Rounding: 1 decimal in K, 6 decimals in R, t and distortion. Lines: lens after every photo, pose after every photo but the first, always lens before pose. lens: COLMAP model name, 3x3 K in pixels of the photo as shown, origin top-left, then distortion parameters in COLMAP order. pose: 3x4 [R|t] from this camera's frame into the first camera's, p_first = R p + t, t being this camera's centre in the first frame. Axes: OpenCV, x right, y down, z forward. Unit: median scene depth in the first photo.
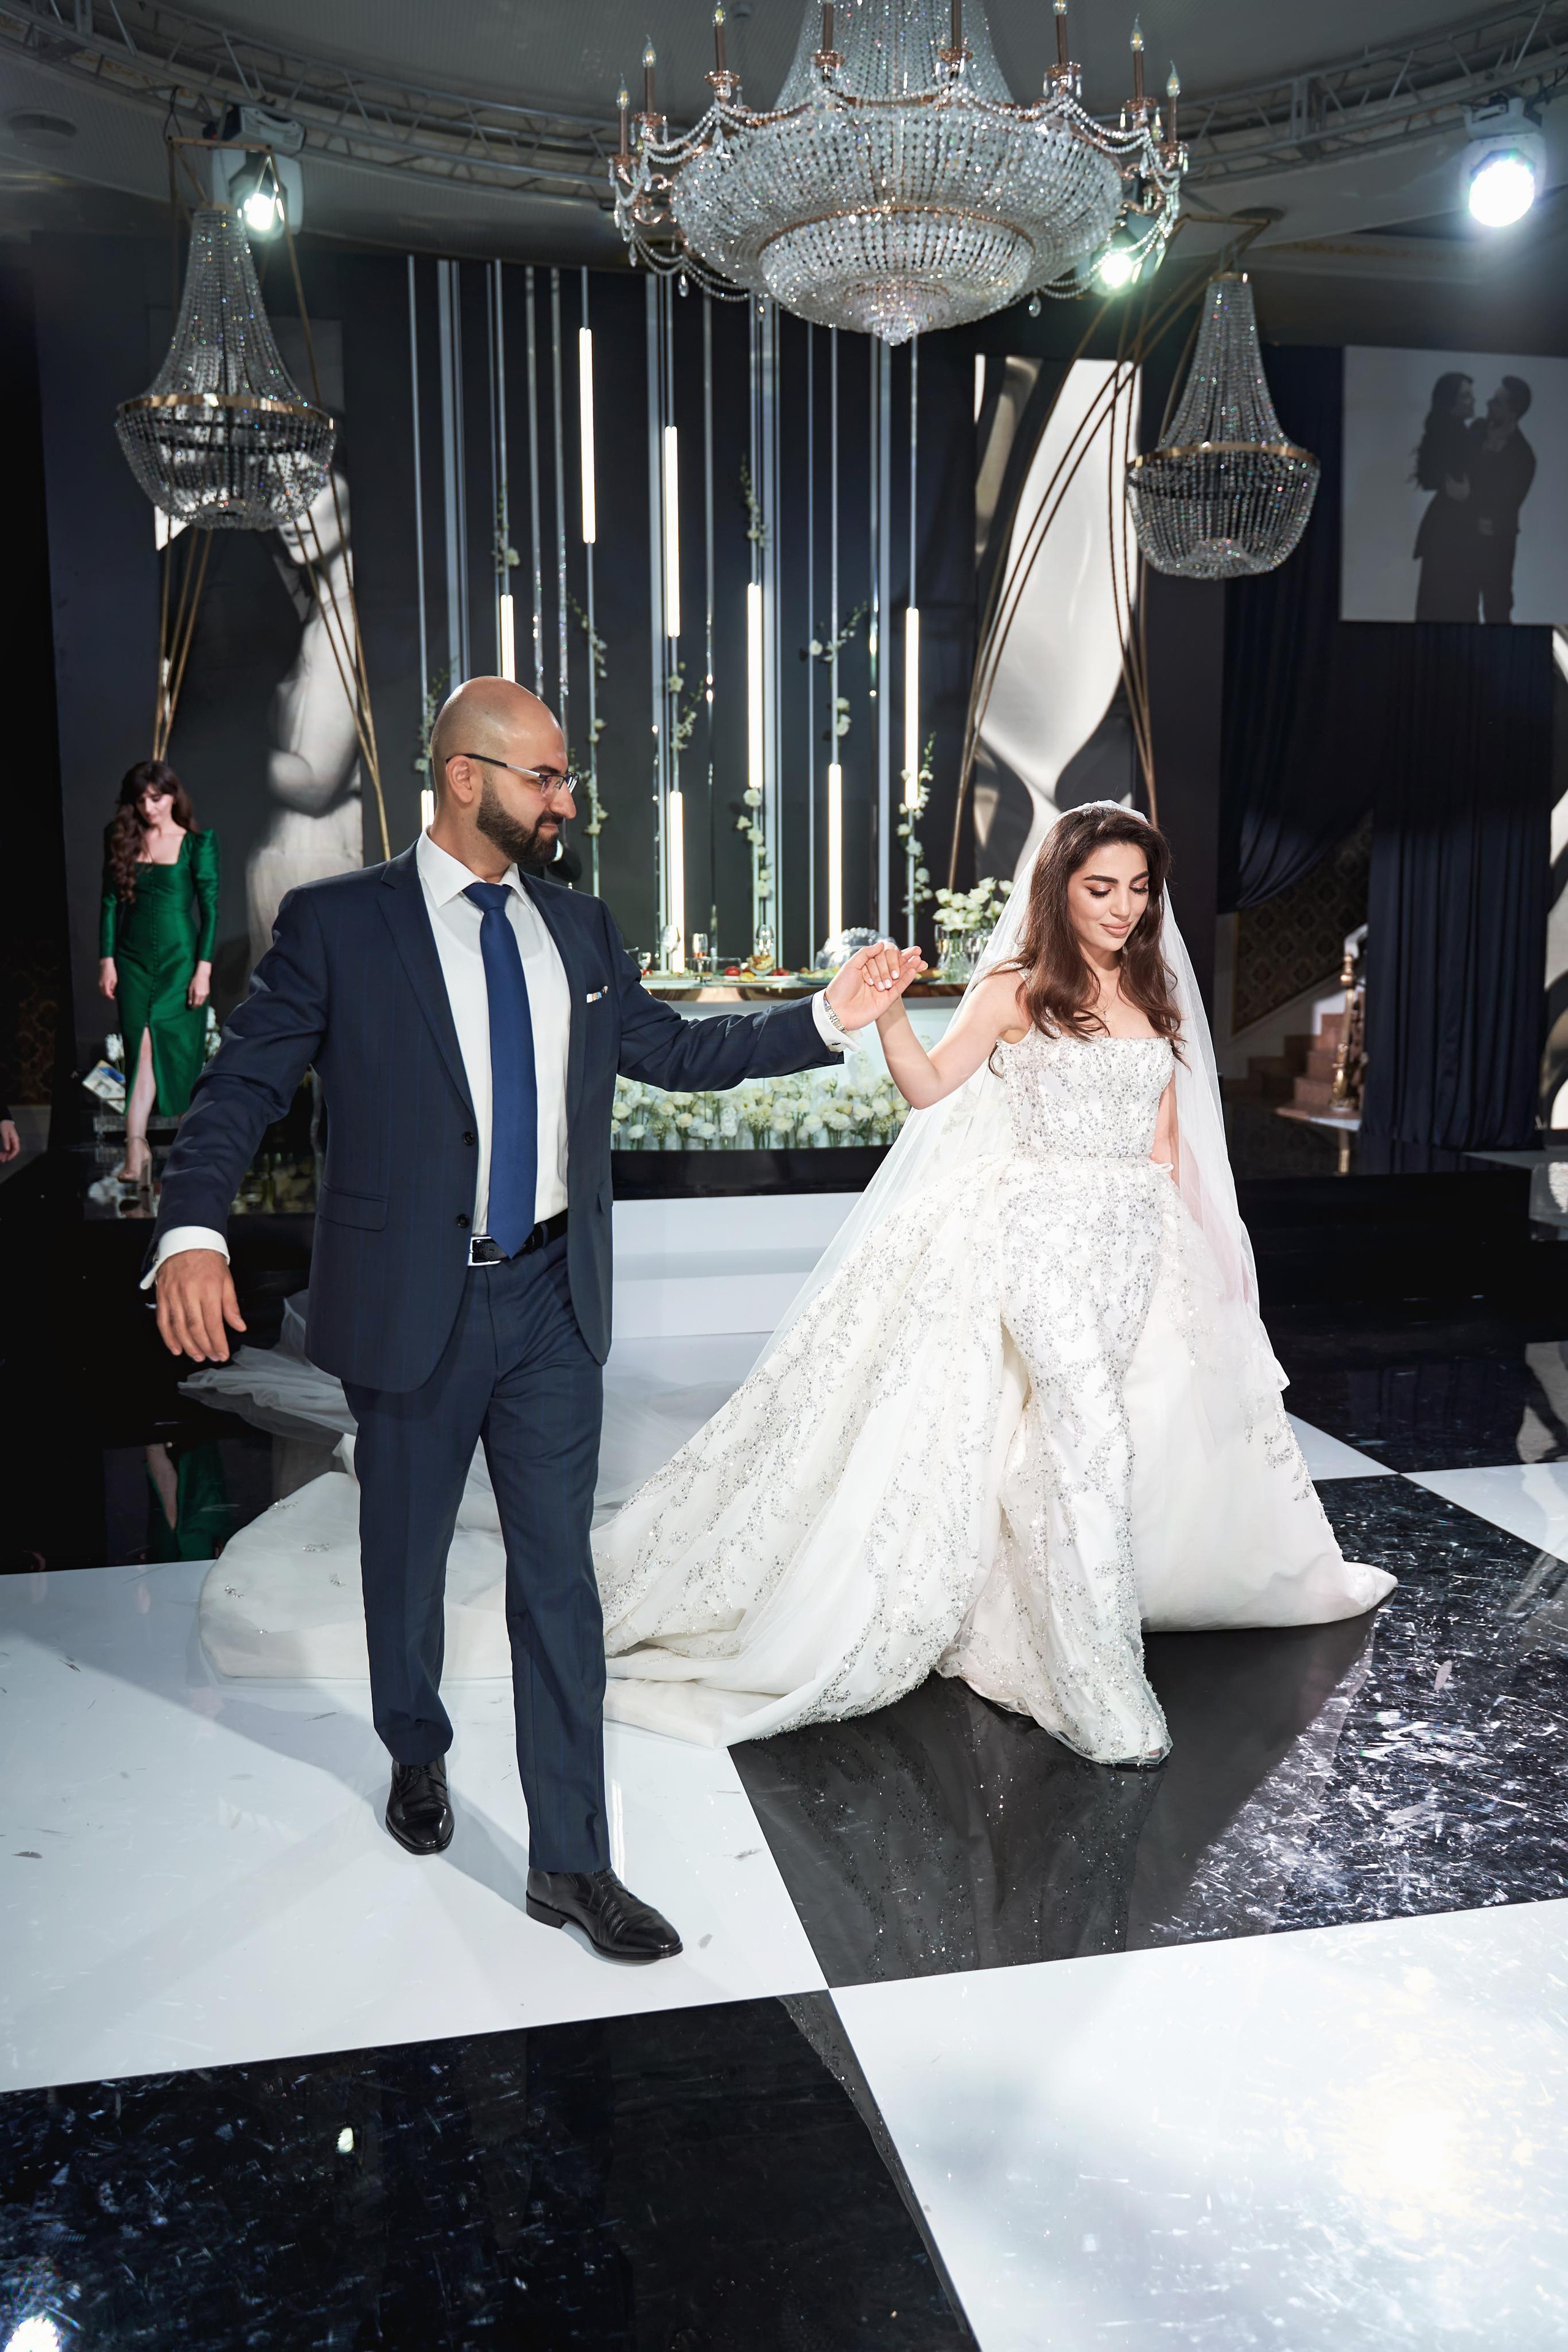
lens RADIAL K [[2020.4, 0, 801.7], [0, 2020.4, 1172.6], [0, 0, 1]] dist [0.014683, -0.018332]
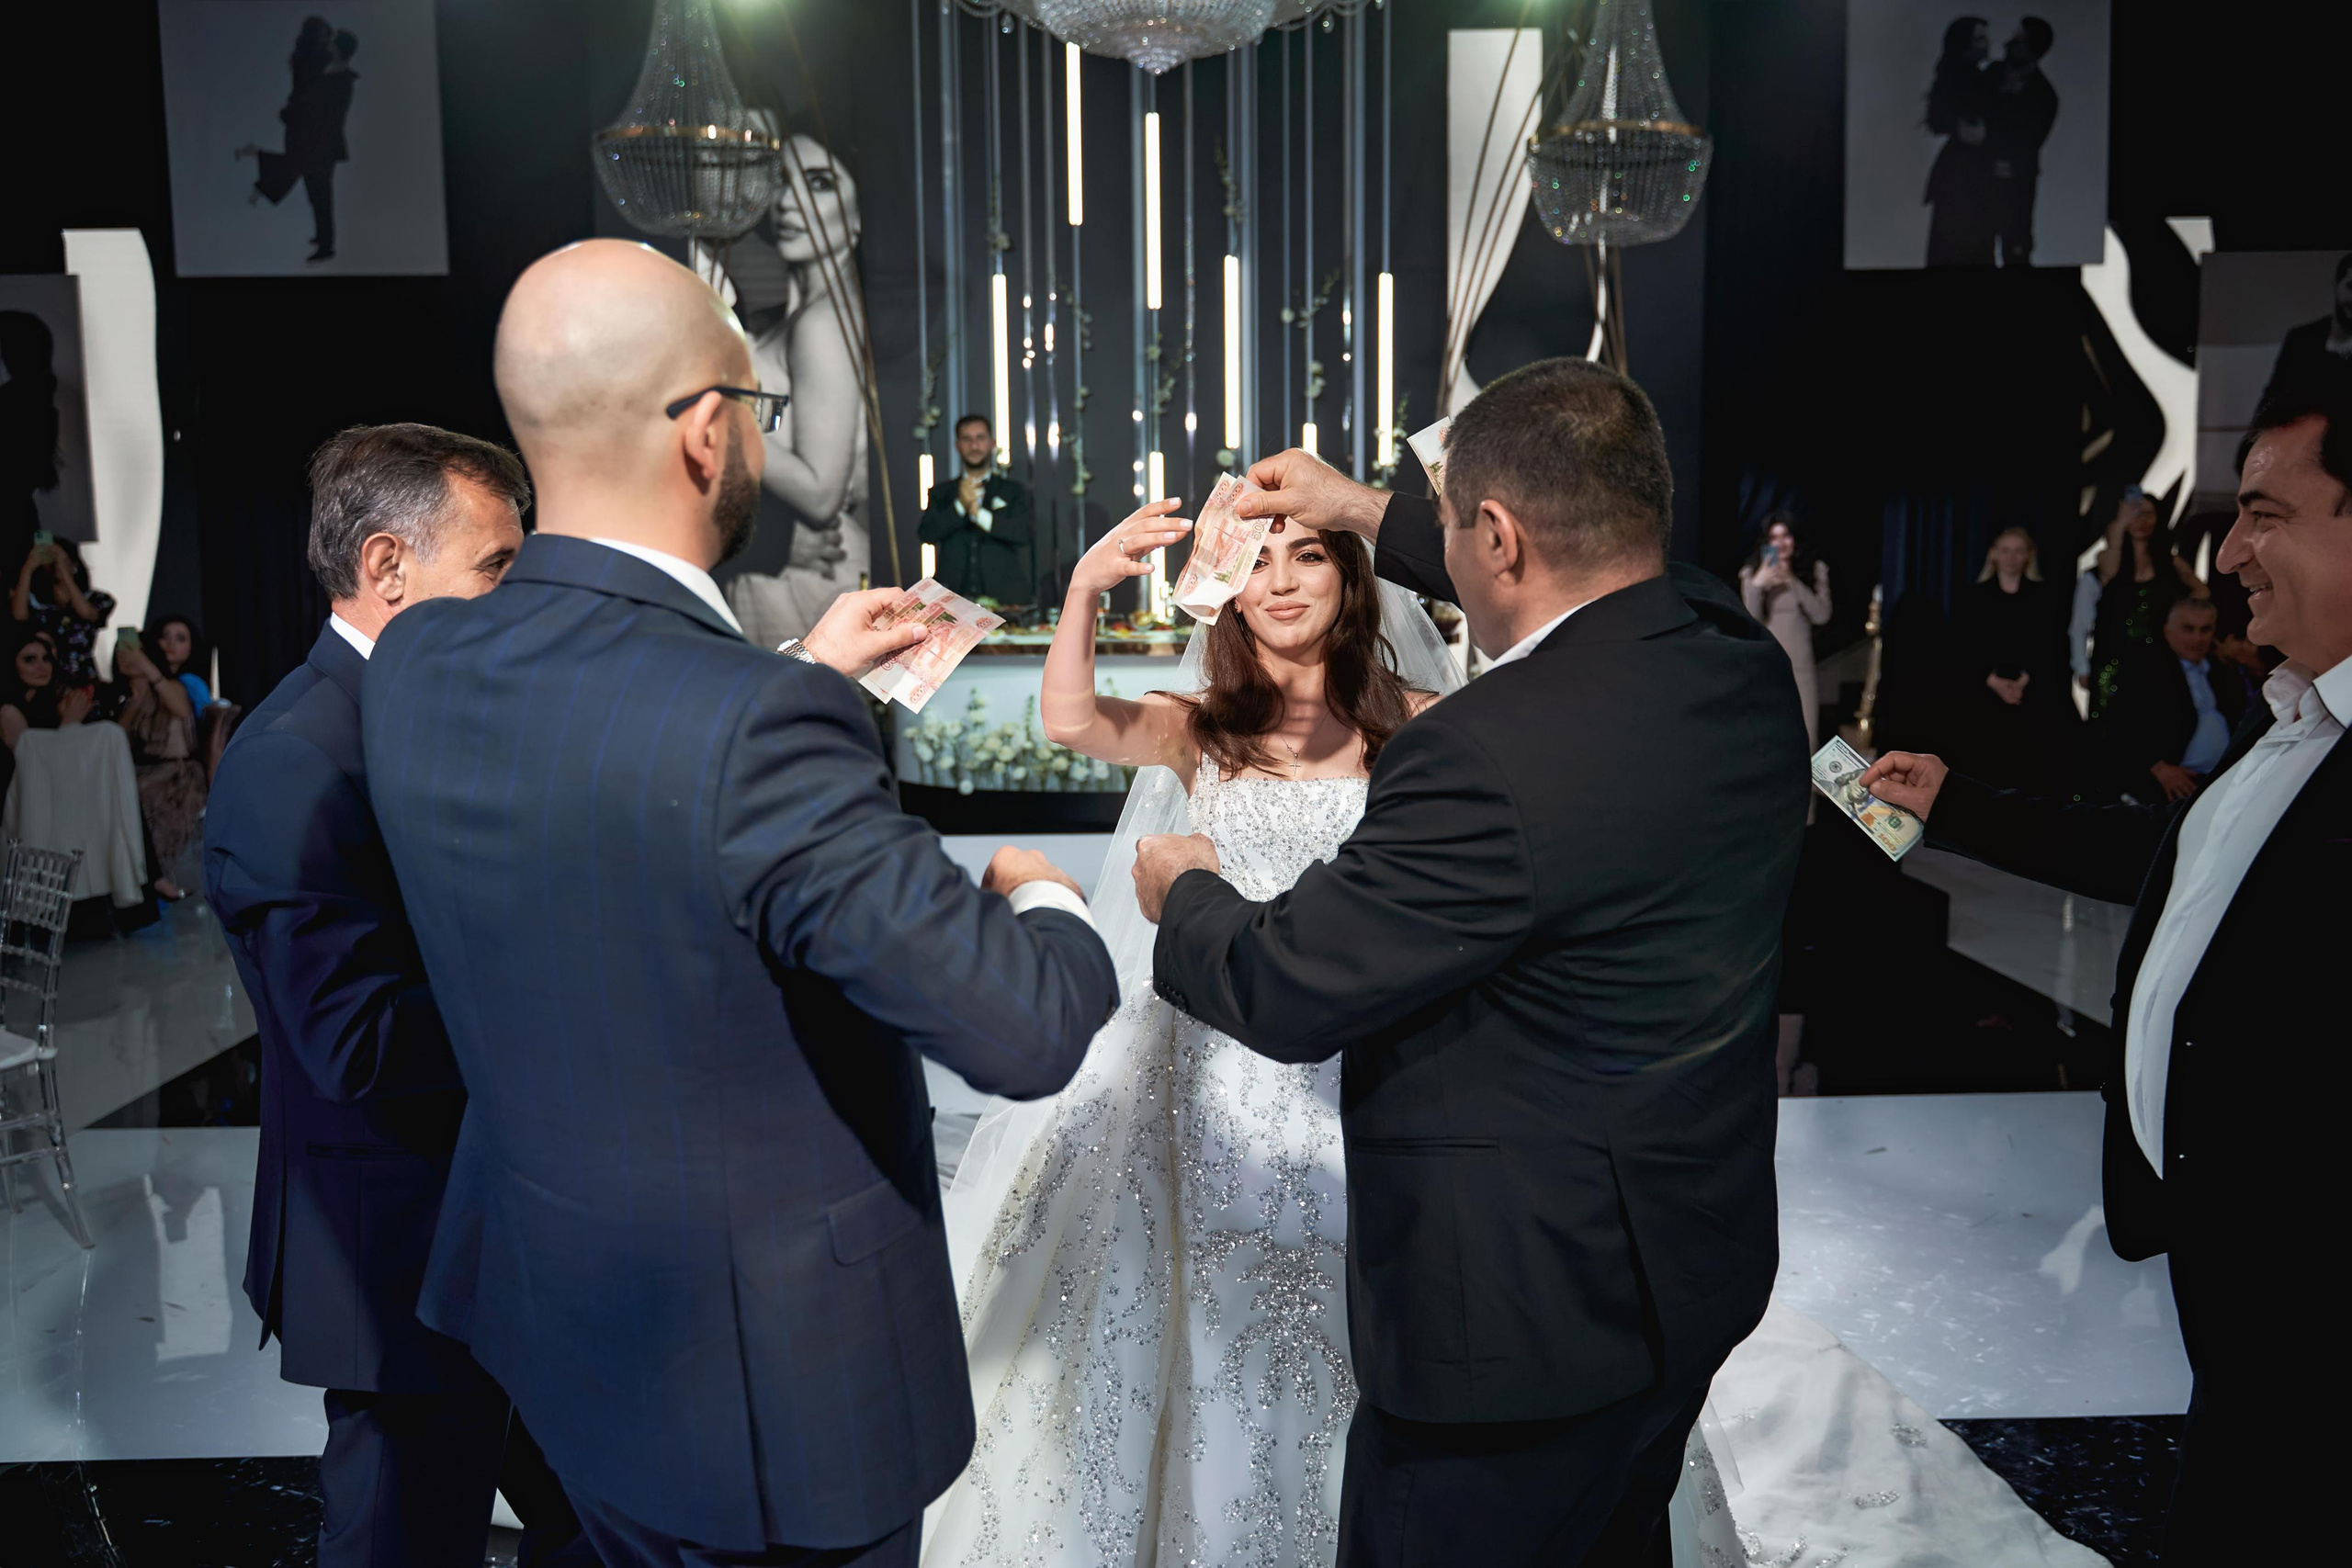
lens RADIAL K [[2020.2, 0, 1164.5], [0, 2020.2, 788.5], [0, 0, 1]] dist [0.014683, -0.018332]
pose [[0.983188, 0.017046, -0.181799, 0.140738], [-0.018261, 0.999821, -0.005010, -0.005753], [0.181681, 0.008245, 0.983323, -0.048983]]
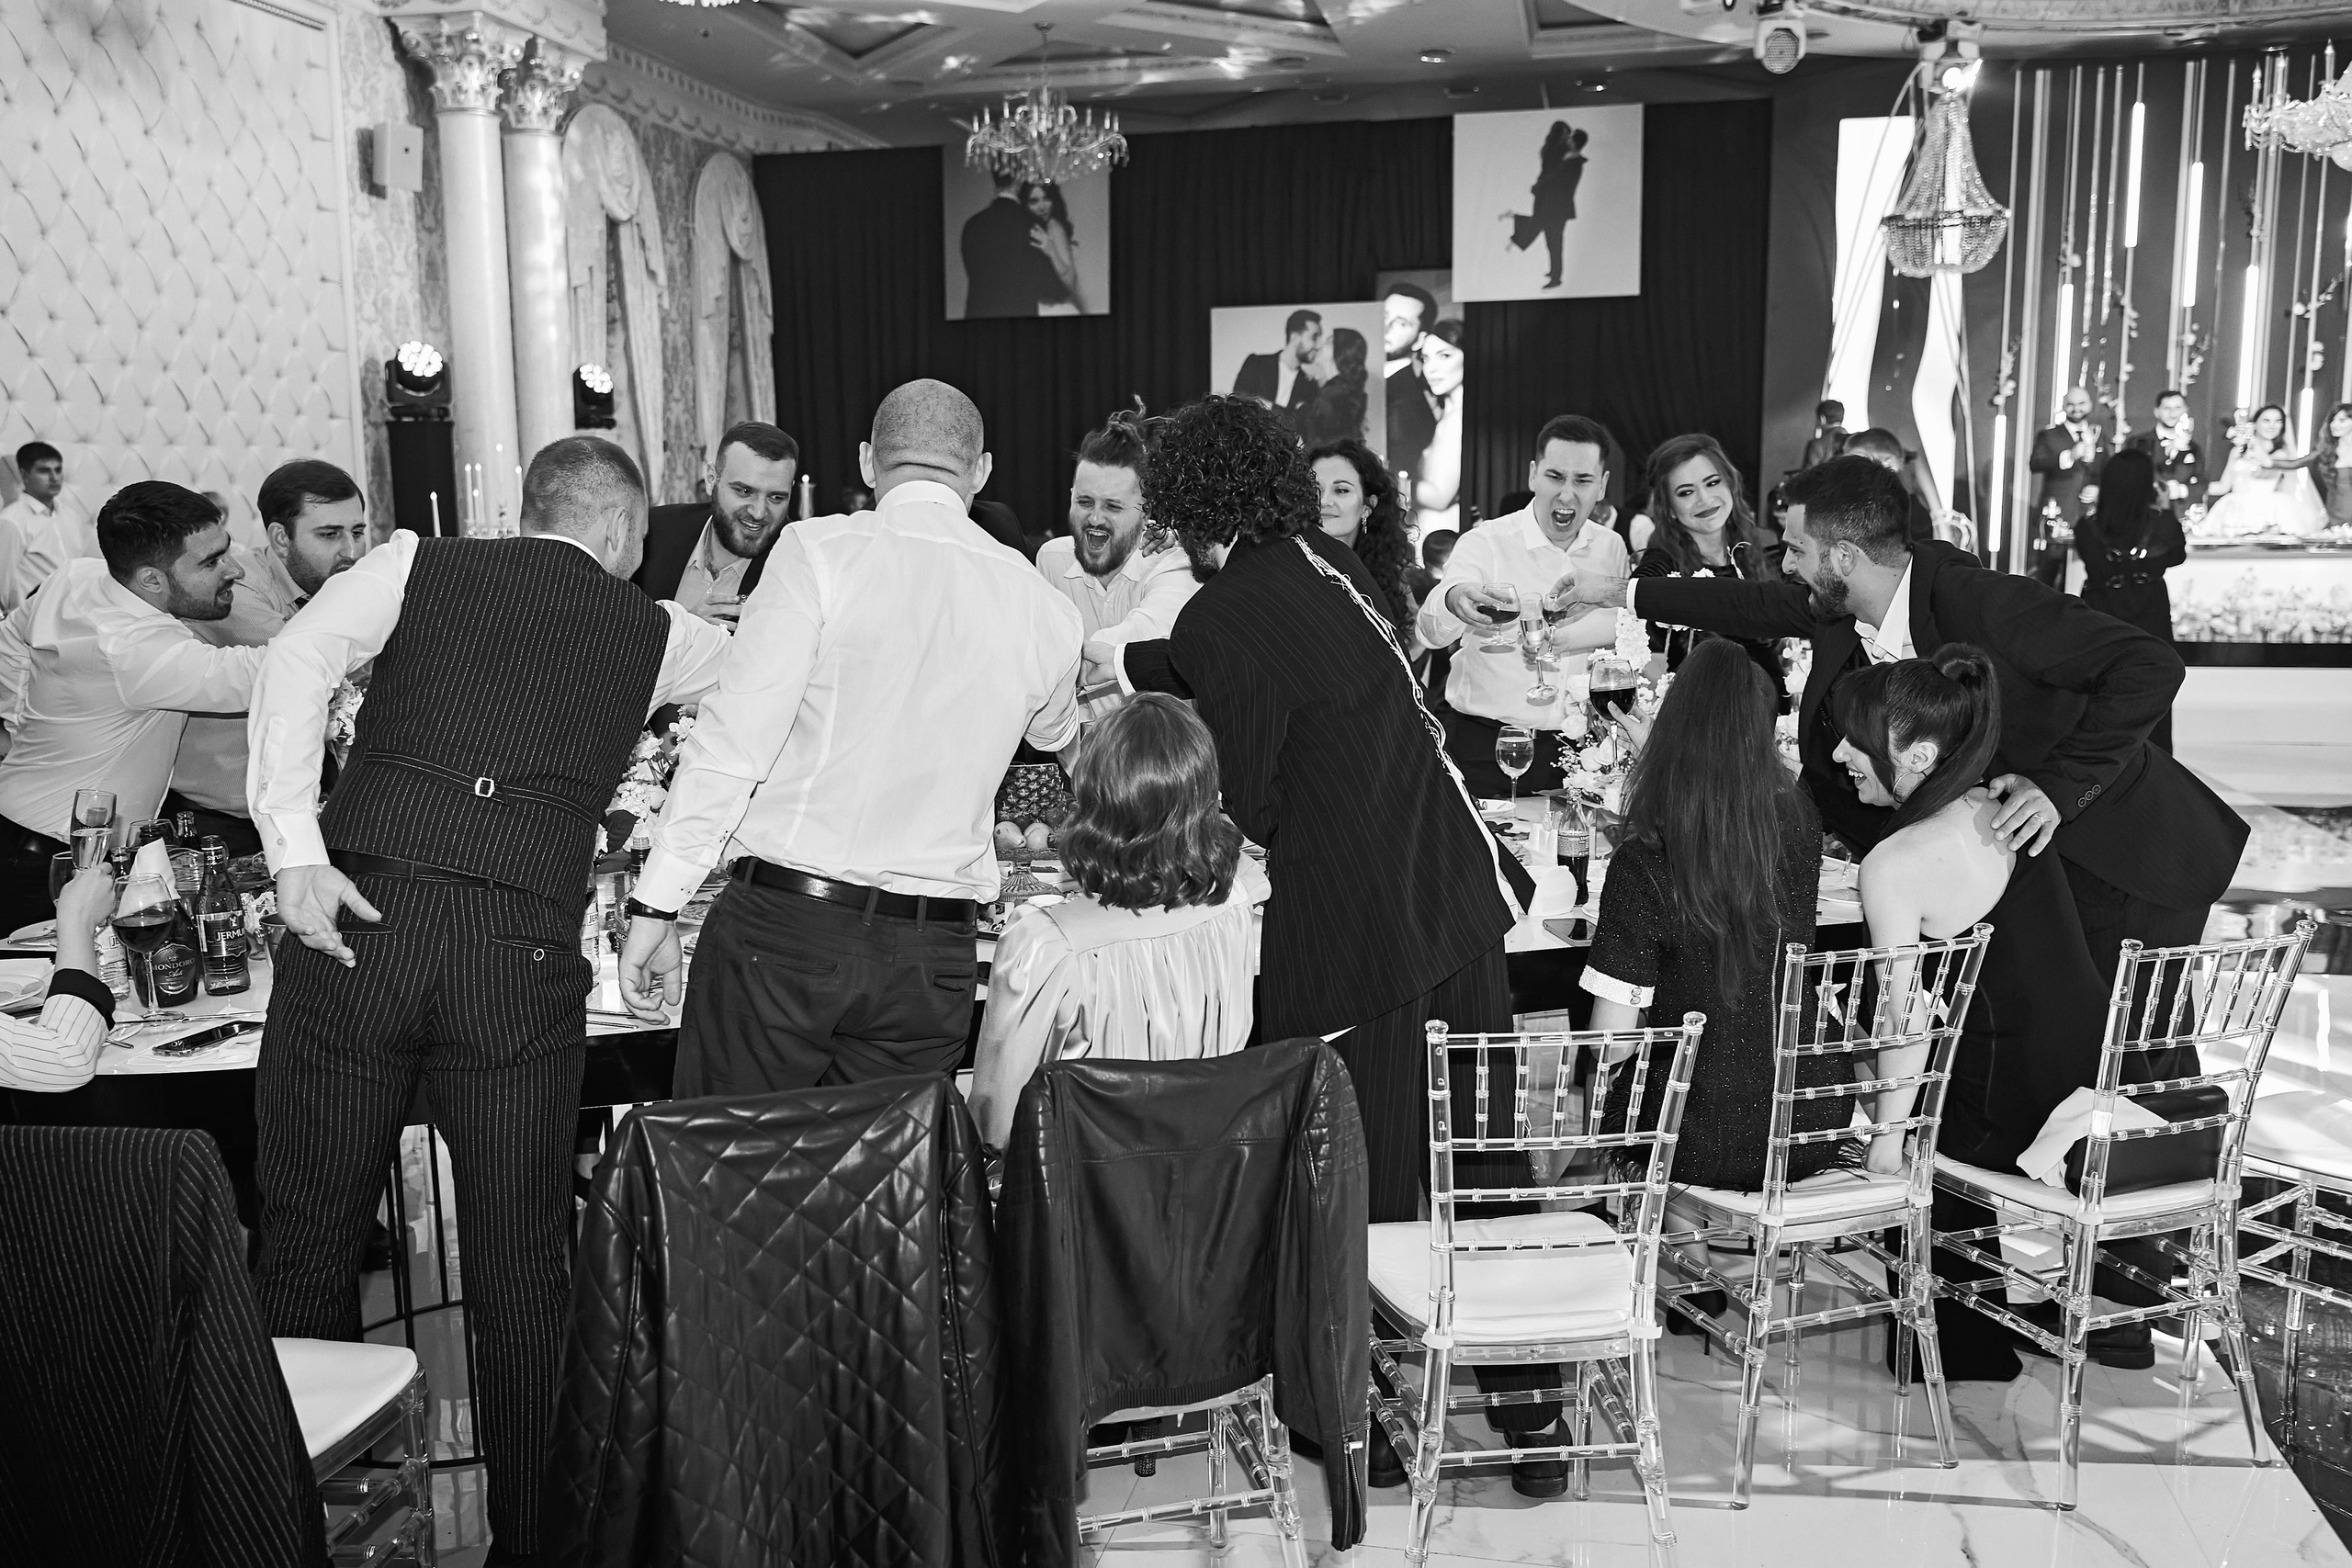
lens RADIAL K [[2020.2, 0, 1154.3], [0, 2020.2, 783.3], [0, 0, 1]] dist [0.014683, -0.018332]
pose [[0.900083, 0.055803, -0.432130, -0.083916], [-0.047786, 0.998425, 0.029397, 0.071173], [0.433090, -0.005810, 0.901332, -0.641485]]
